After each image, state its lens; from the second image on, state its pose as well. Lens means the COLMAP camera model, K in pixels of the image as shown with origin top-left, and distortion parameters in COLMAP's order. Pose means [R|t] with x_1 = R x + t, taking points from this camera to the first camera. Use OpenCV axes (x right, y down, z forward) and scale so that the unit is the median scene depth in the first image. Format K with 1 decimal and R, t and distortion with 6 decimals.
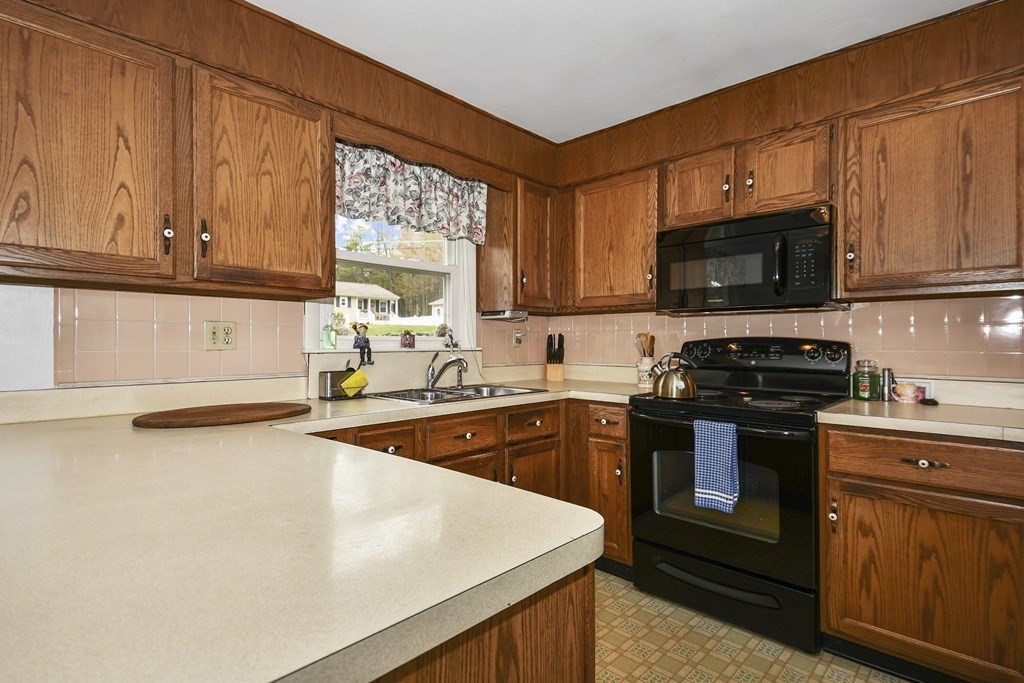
lens RADIAL K [[495.6, 0, 521.5], [0, 495.6, 337.2], [0, 0, 1]] dist [0.019289, -0.000889]
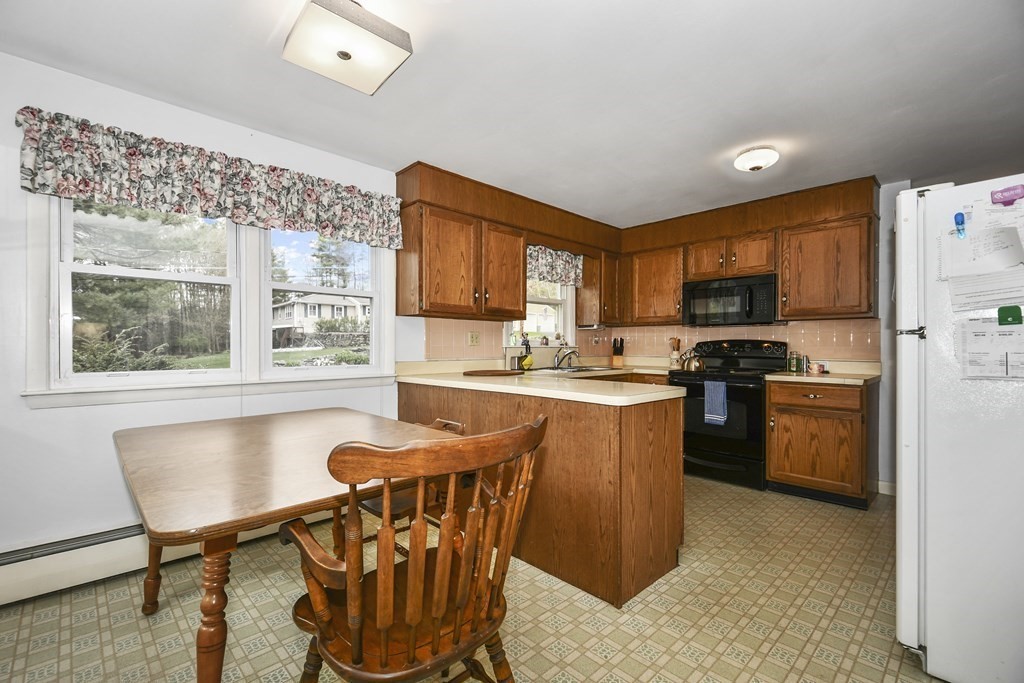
lens RADIAL K [[447.1, 0, 503.6], [0, 447.1, 345.8], [0, 0, 1]] dist [0.010017, -0.003625]
pose [[0.998141, 0.000249, -0.060954, -0.332203], [0.000258, 0.999965, 0.008314, 0.009715], [0.060953, -0.008314, 0.998106, -0.806049]]
